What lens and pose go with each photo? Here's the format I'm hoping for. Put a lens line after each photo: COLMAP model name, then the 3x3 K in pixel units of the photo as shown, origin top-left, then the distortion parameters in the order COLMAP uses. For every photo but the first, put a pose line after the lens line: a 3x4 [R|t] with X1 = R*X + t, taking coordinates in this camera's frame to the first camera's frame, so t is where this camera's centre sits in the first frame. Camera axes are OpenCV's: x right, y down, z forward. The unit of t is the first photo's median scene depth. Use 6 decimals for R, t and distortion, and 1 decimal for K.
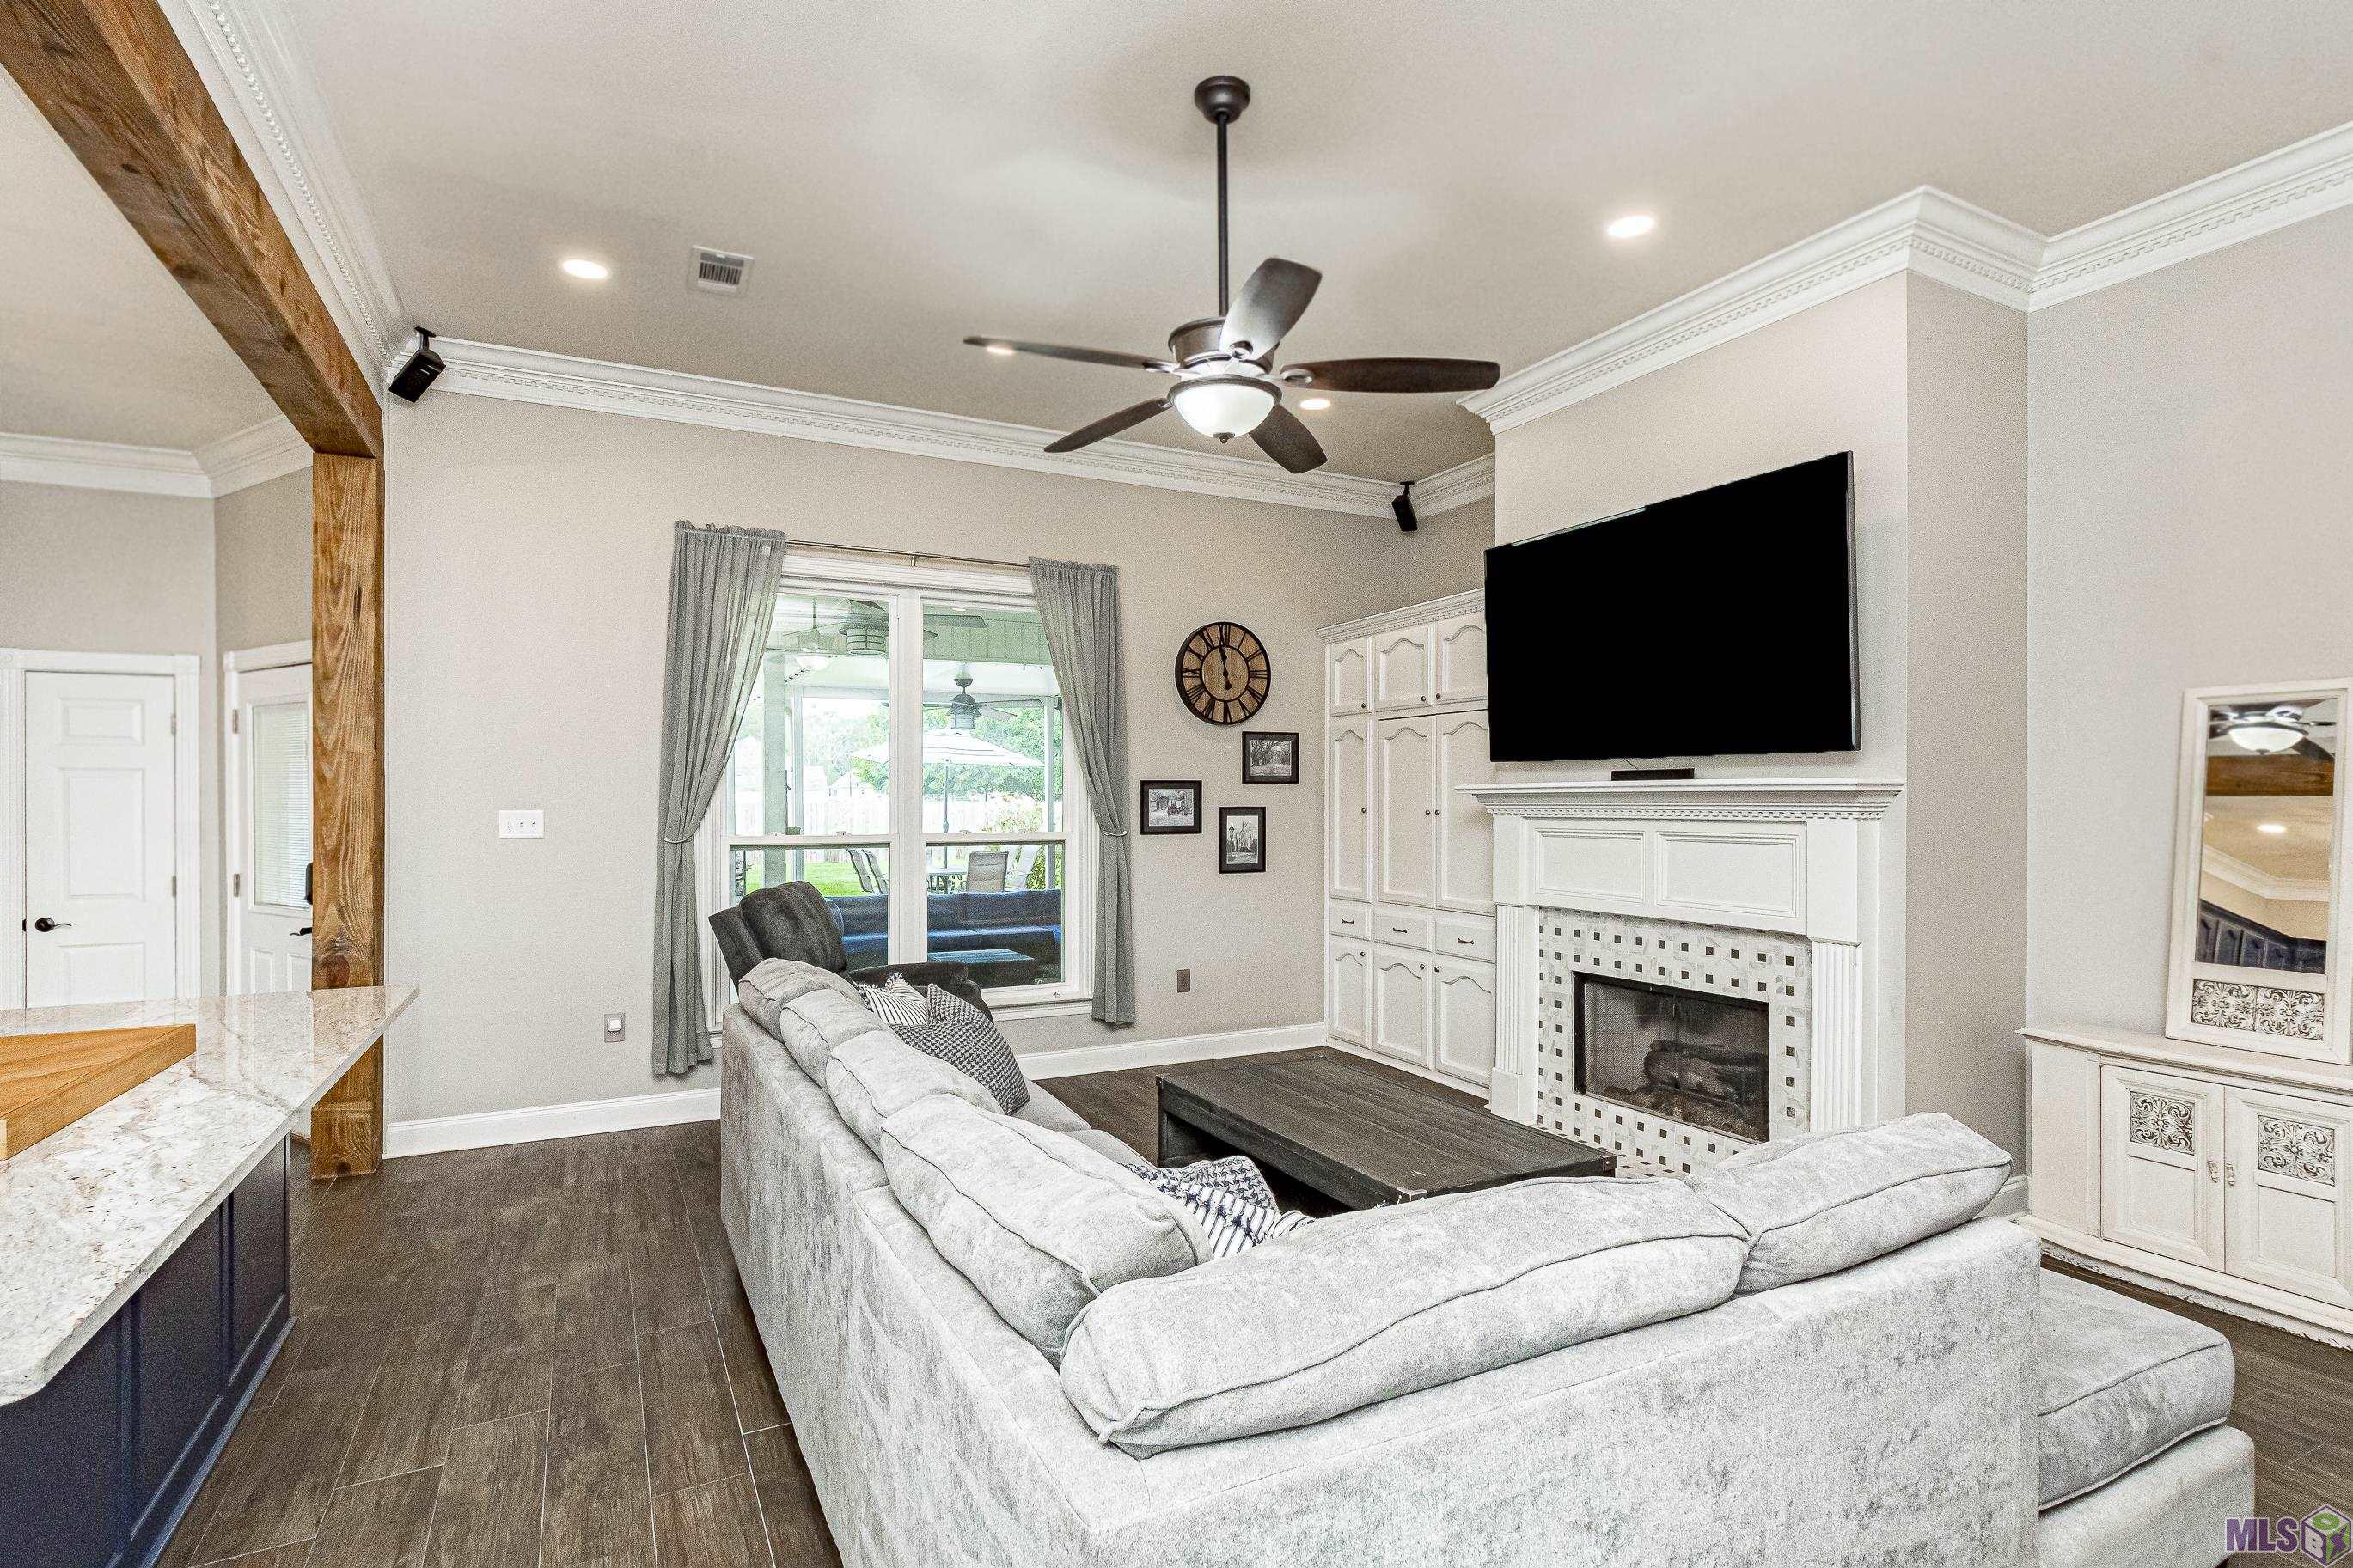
lens RADIAL K [[1158.2, 0, 1172.3], [0, 1158.2, 783.0], [0, 0, 1]] dist [-0.017620, -0.000647]
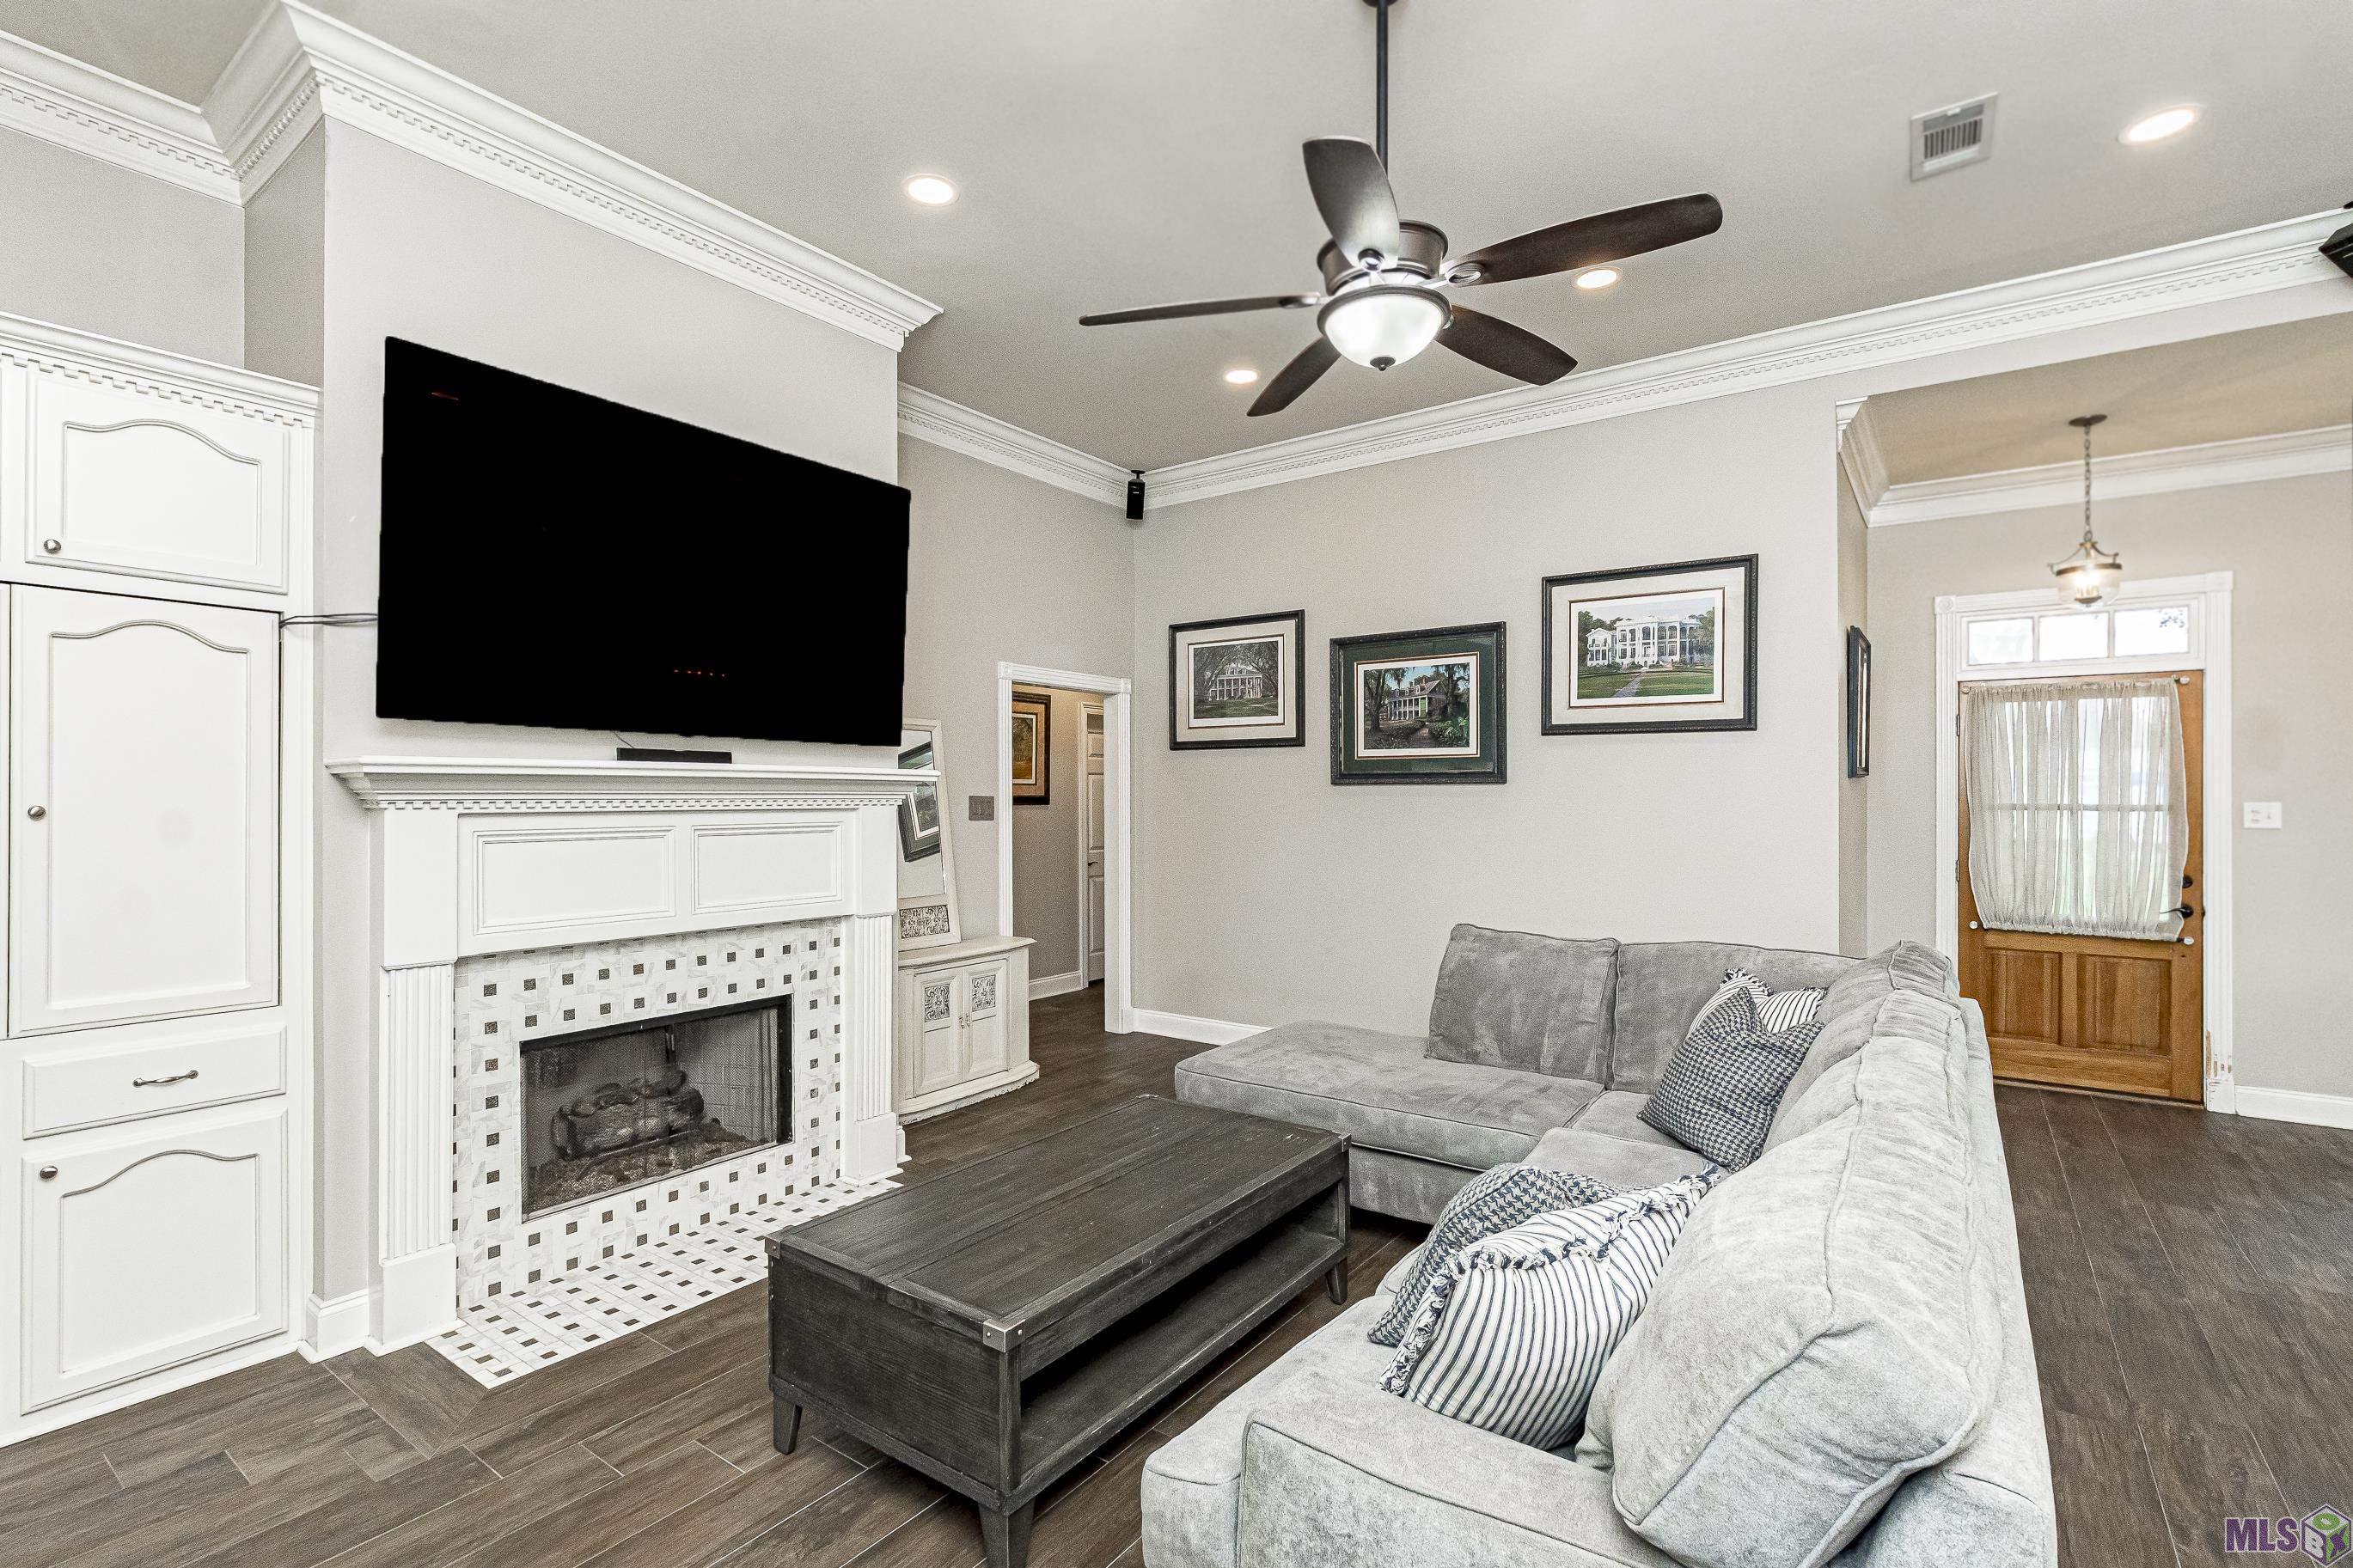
lens RADIAL K [[1055.1, 0, 1174.5], [0, 1055.1, 793.2], [0, 0, 1]] dist [0.003149, -0.002697]
pose [[-0.447984, 0.006558, 0.894018, -0.364995], [-0.009570, 0.999881, -0.012130, 0.022216], [-0.893991, -0.013990, -0.447867, 0.925685]]
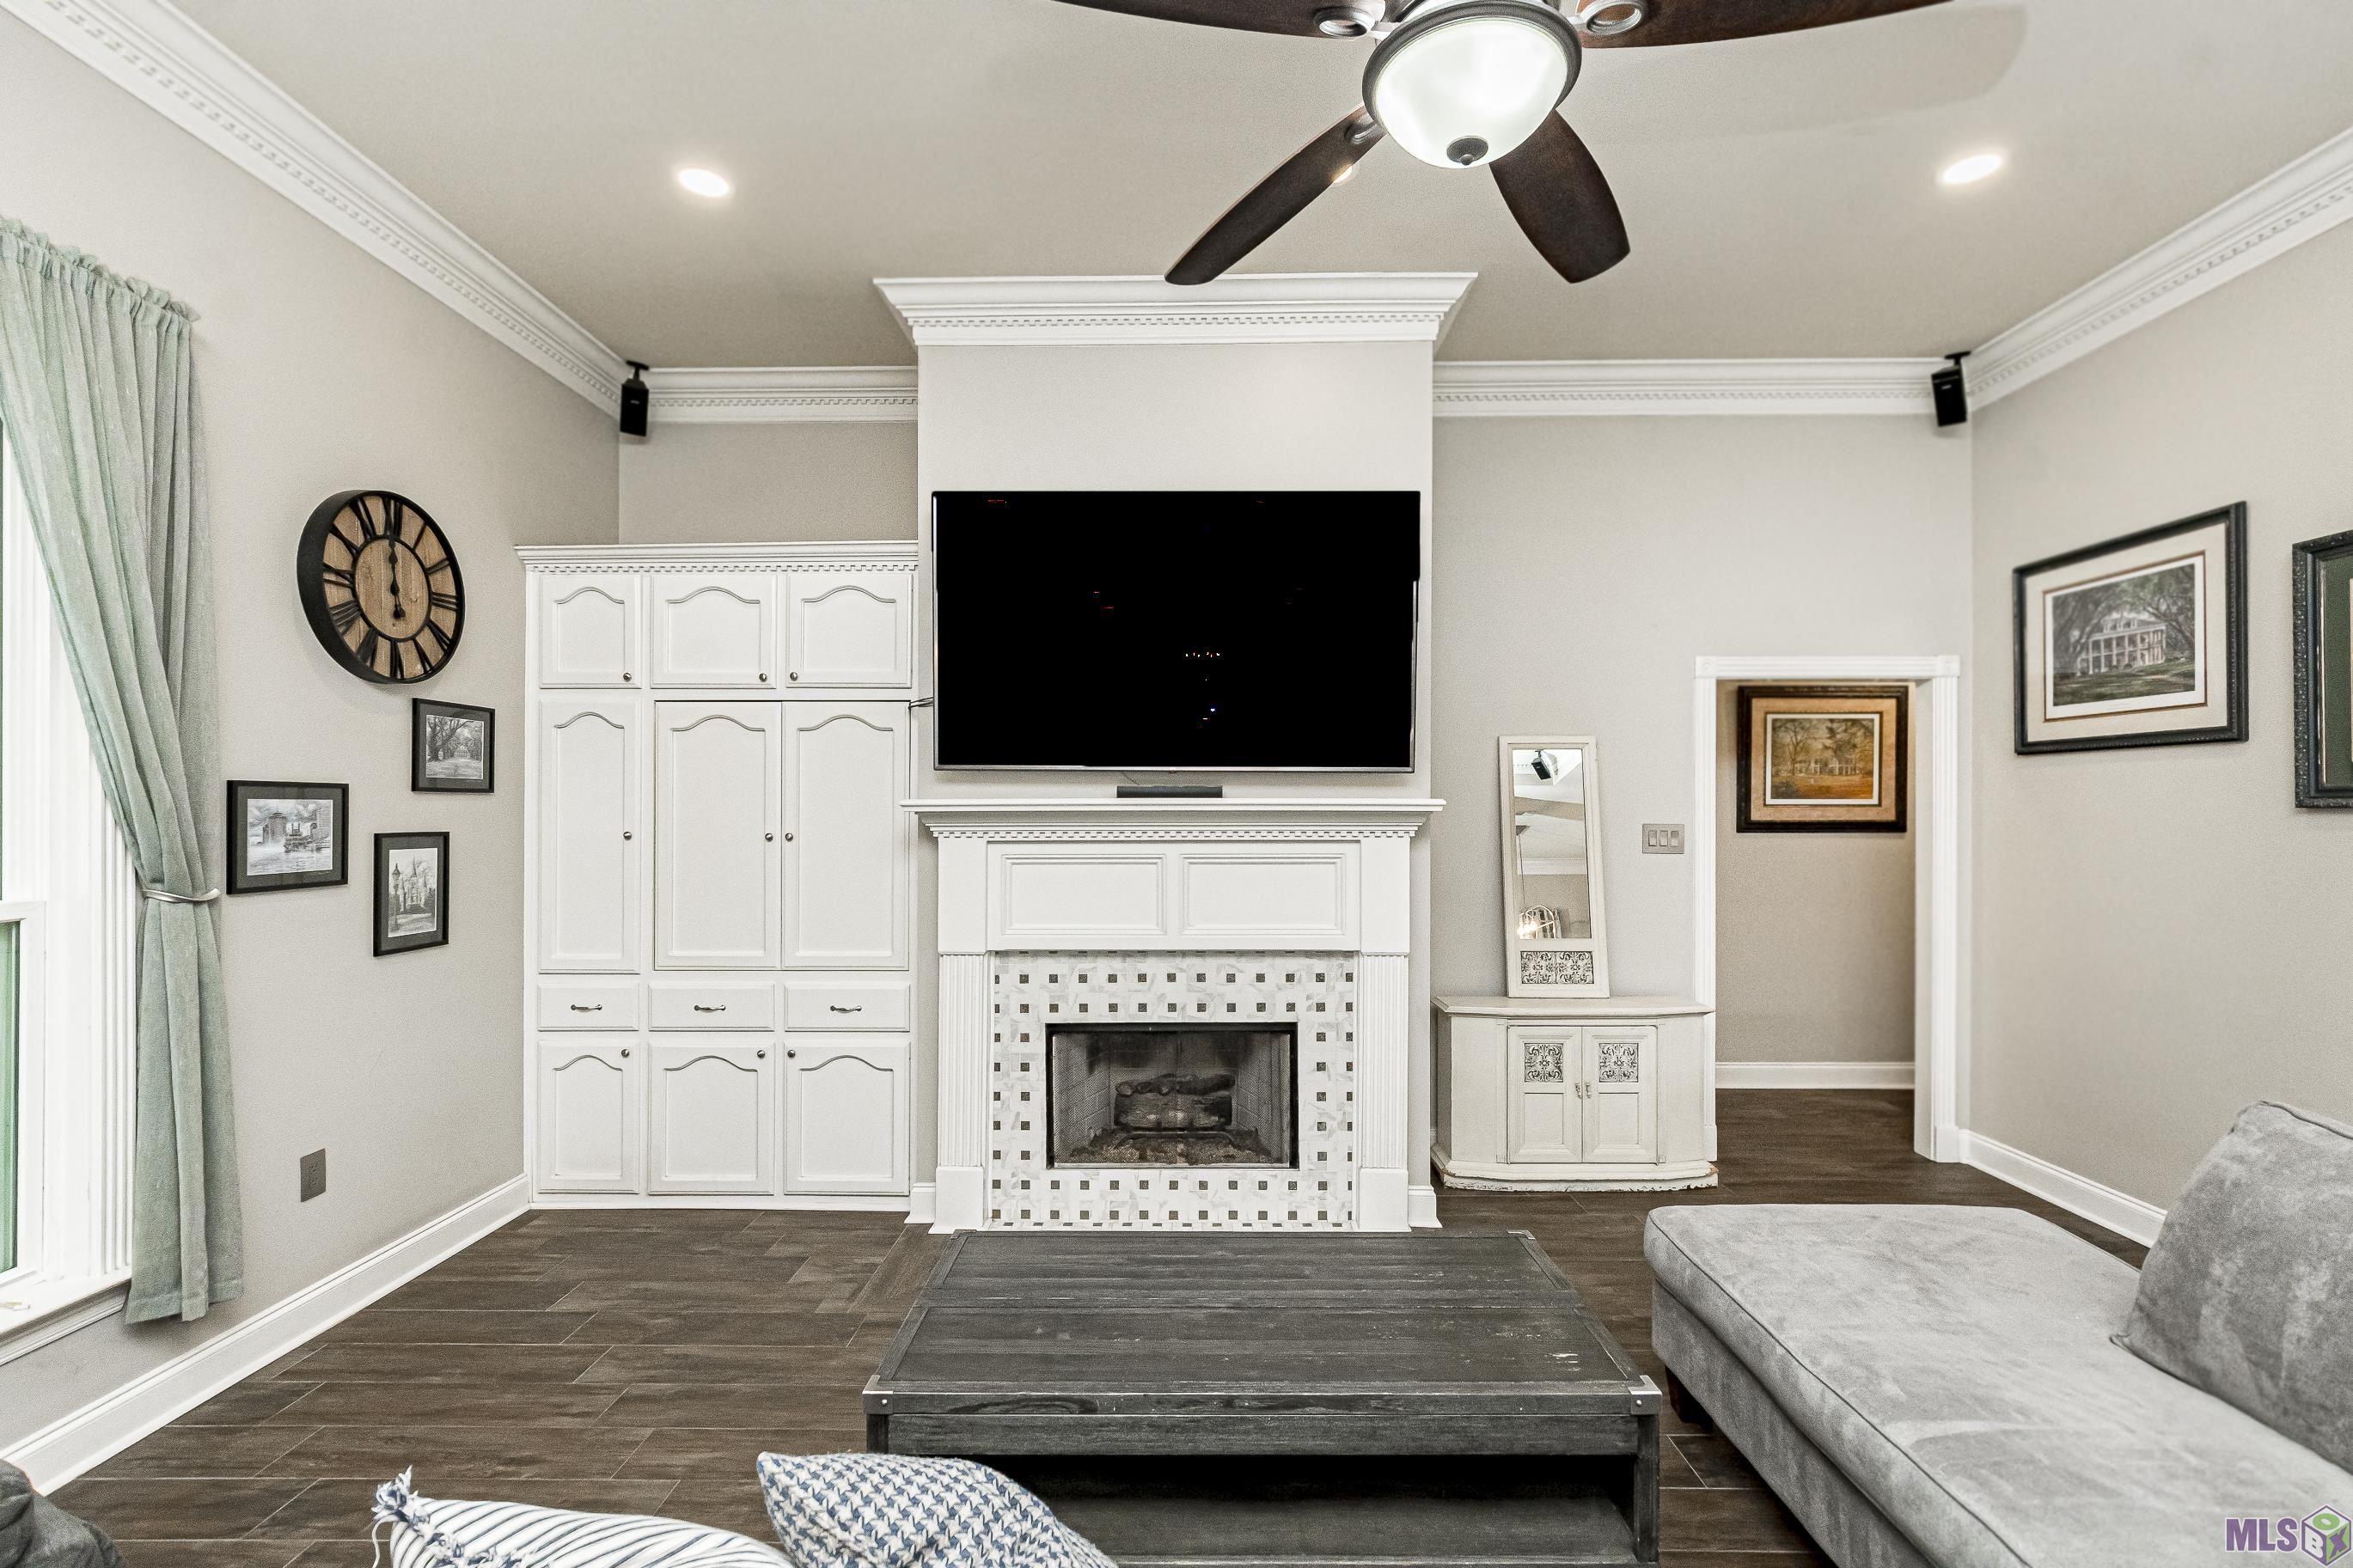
lens RADIAL K [[1055.1, 0, 1193.4], [0, 1055.1, 808.4], [0, 0, 1]] dist [0.003149, -0.002697]
pose [[0.458965, 0.004873, 0.888441, -0.280672], [-0.012532, 0.999921, 0.000989, 0.004557], [-0.888366, -0.011588, 0.458990, 0.549405]]
